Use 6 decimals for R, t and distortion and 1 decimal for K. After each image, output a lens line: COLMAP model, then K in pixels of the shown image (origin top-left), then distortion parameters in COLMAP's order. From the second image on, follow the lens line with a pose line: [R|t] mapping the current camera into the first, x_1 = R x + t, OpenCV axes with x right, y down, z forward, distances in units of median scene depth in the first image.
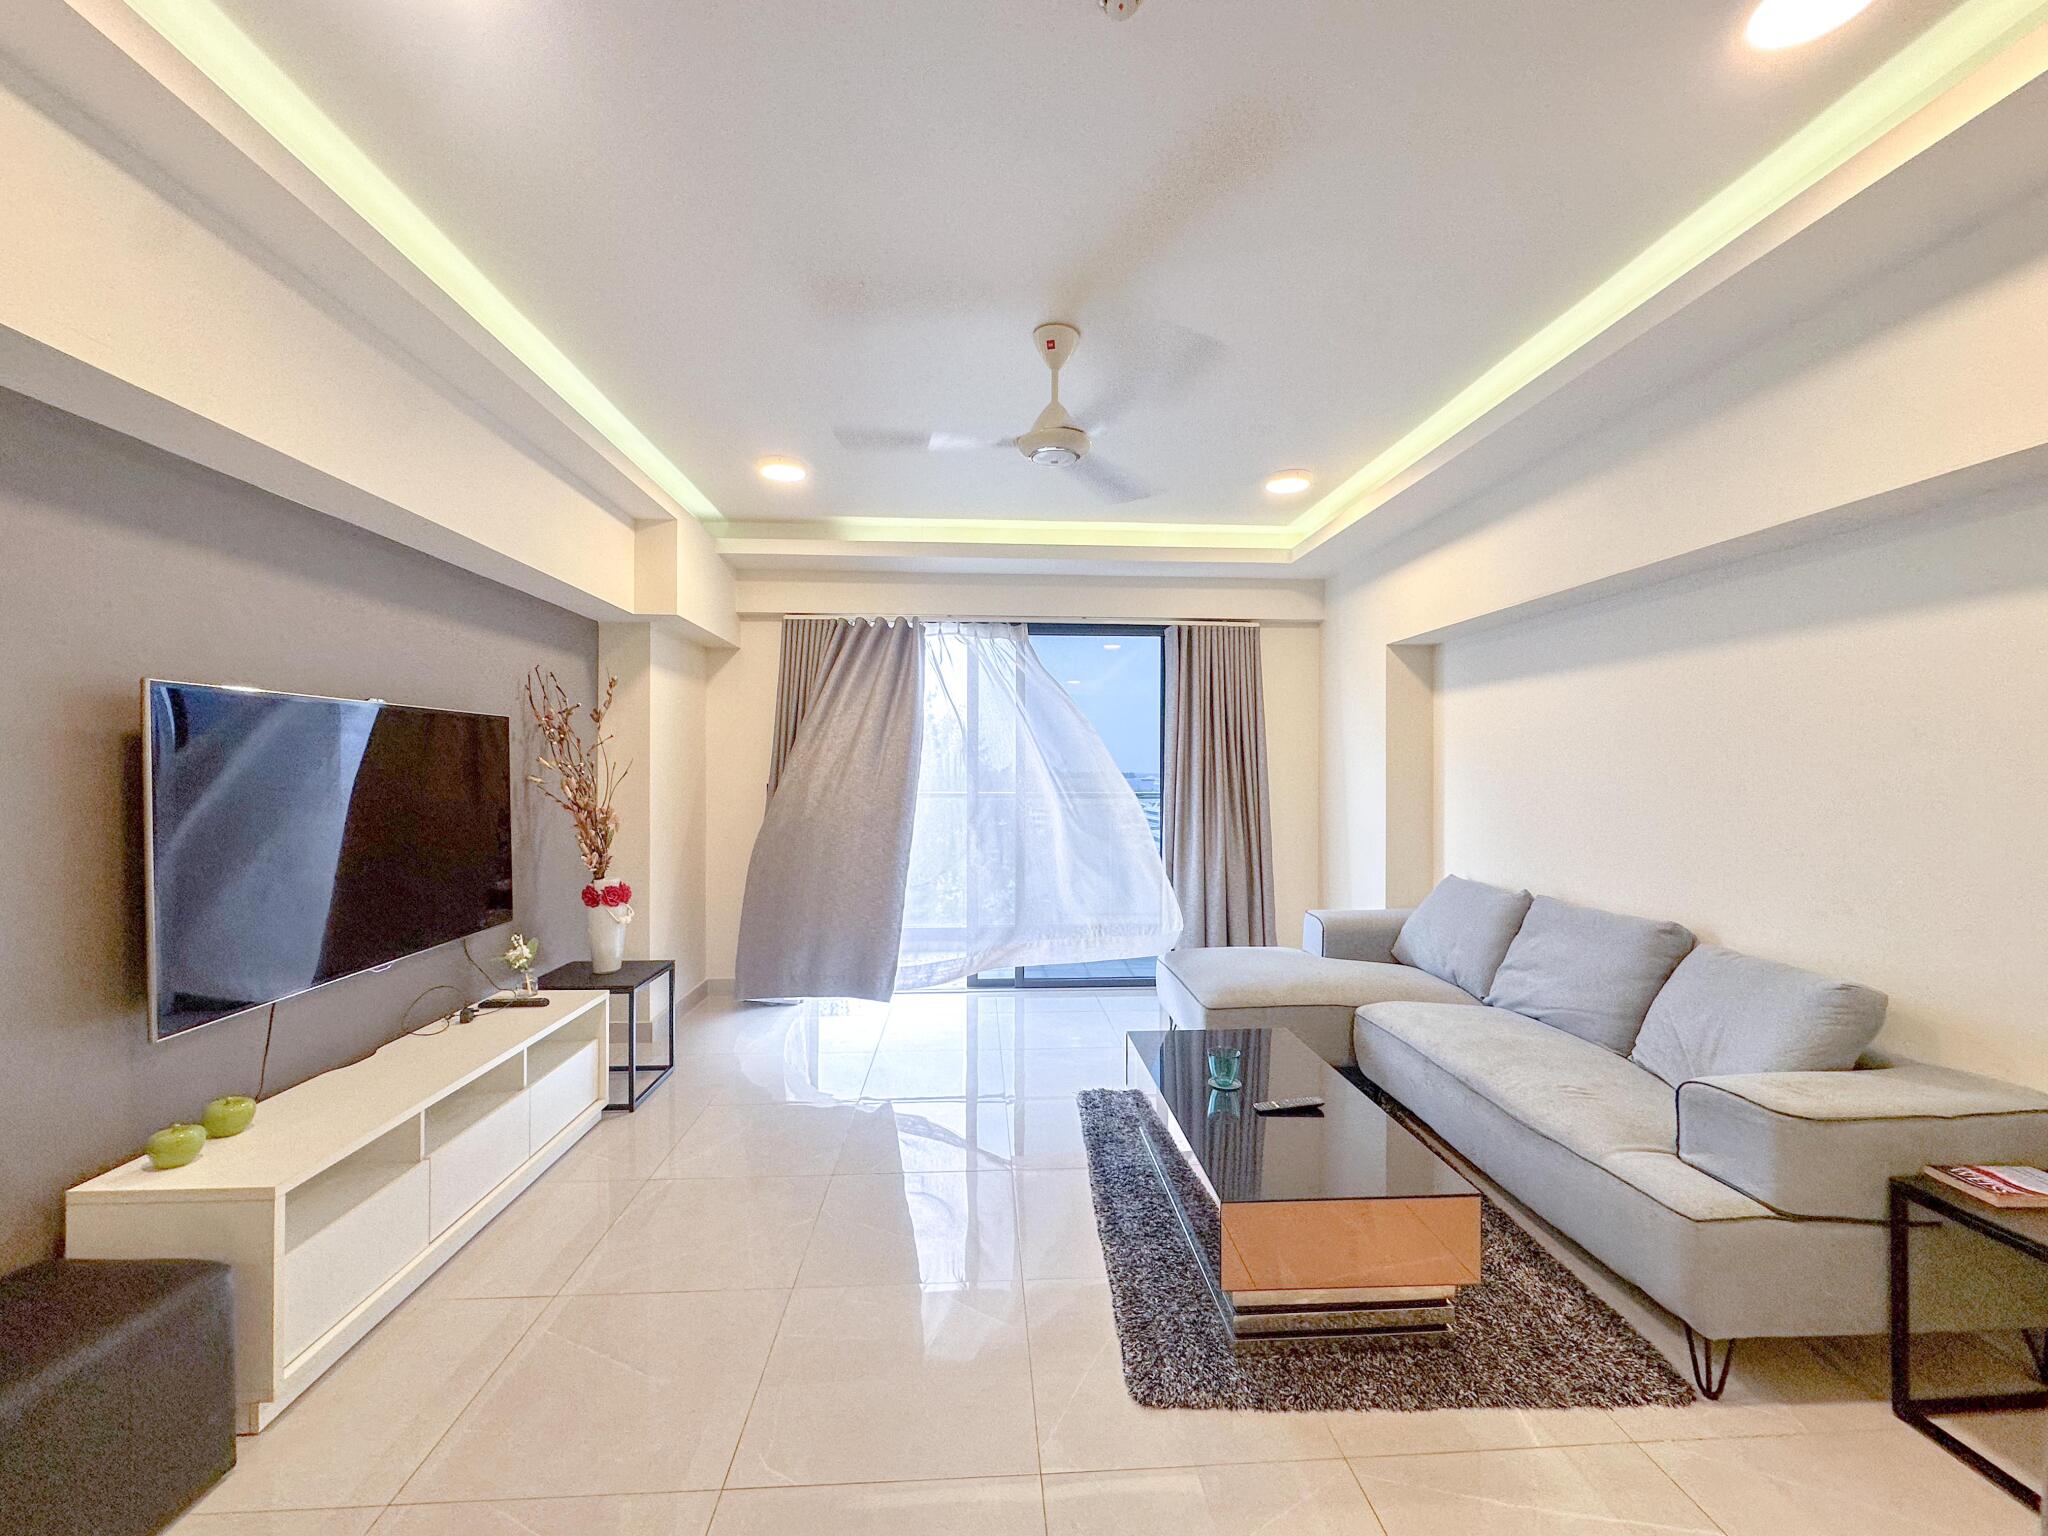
lens RADIAL K [[825.8, 0, 1024.0], [0, 825.8, 768.0], [0, 0, 1]] dist [-0.001716, 0.000123]
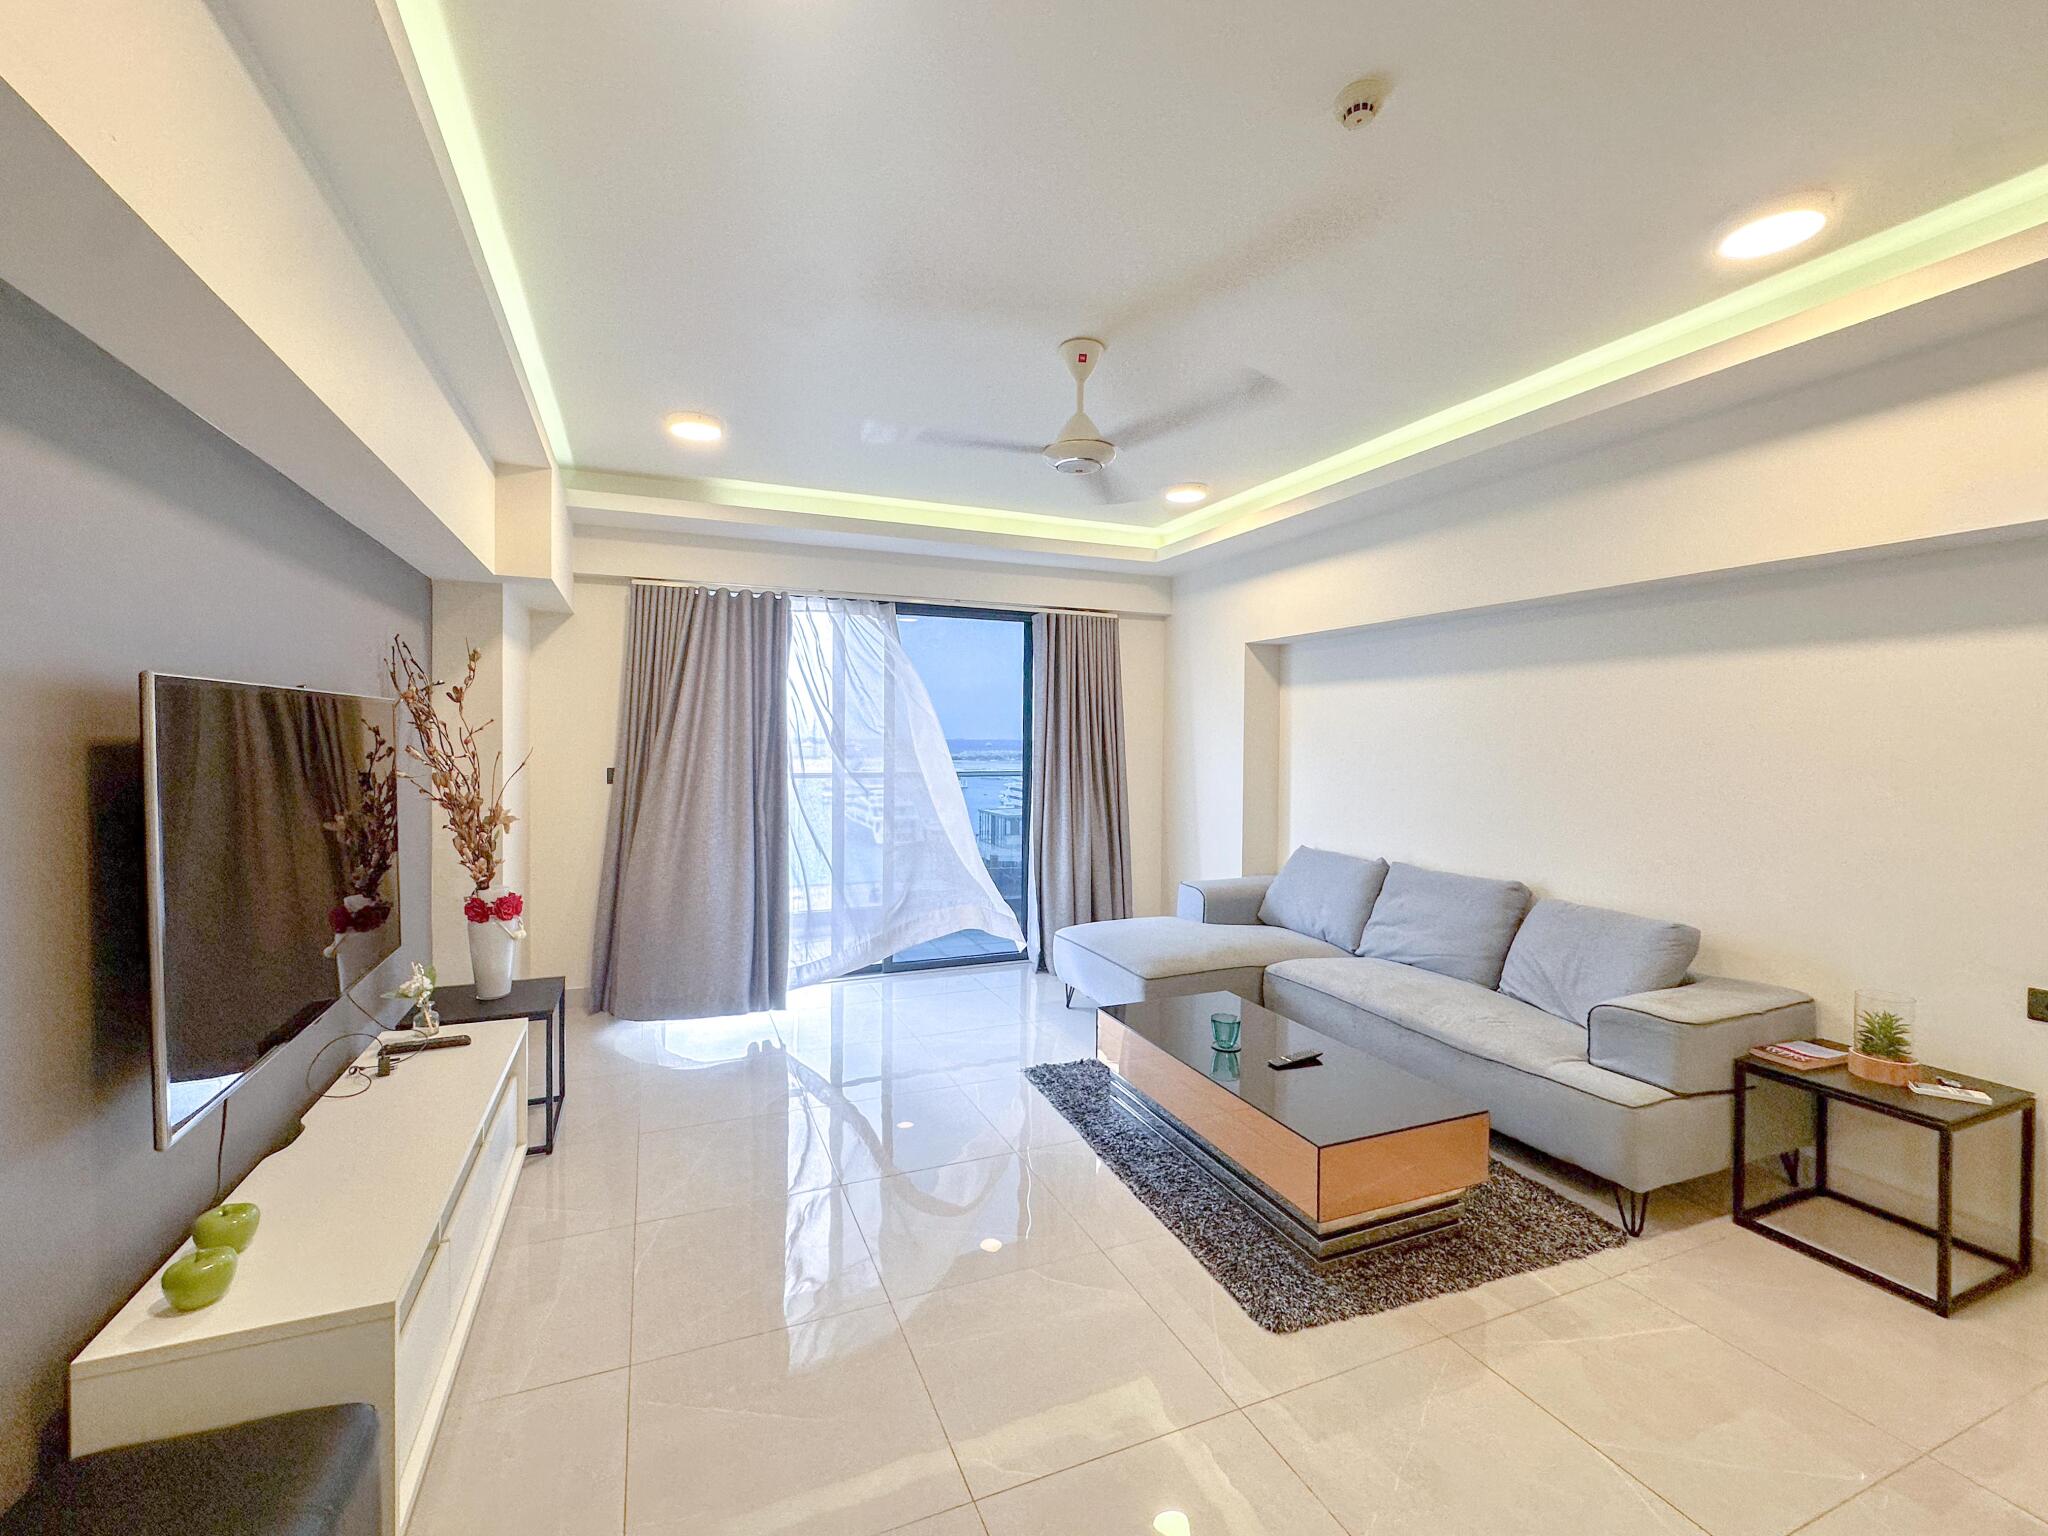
lens RADIAL K [[836.9, 0, 1018.4], [0, 836.9, 749.5], [0, 0, 1]] dist [-0.001643, 0.000536]
pose [[0.949631, -0.000714, 0.313369, -0.275138], [-0.004357, 0.999871, 0.015482, -0.026698], [-0.313339, -0.016067, 0.949505, 0.011062]]
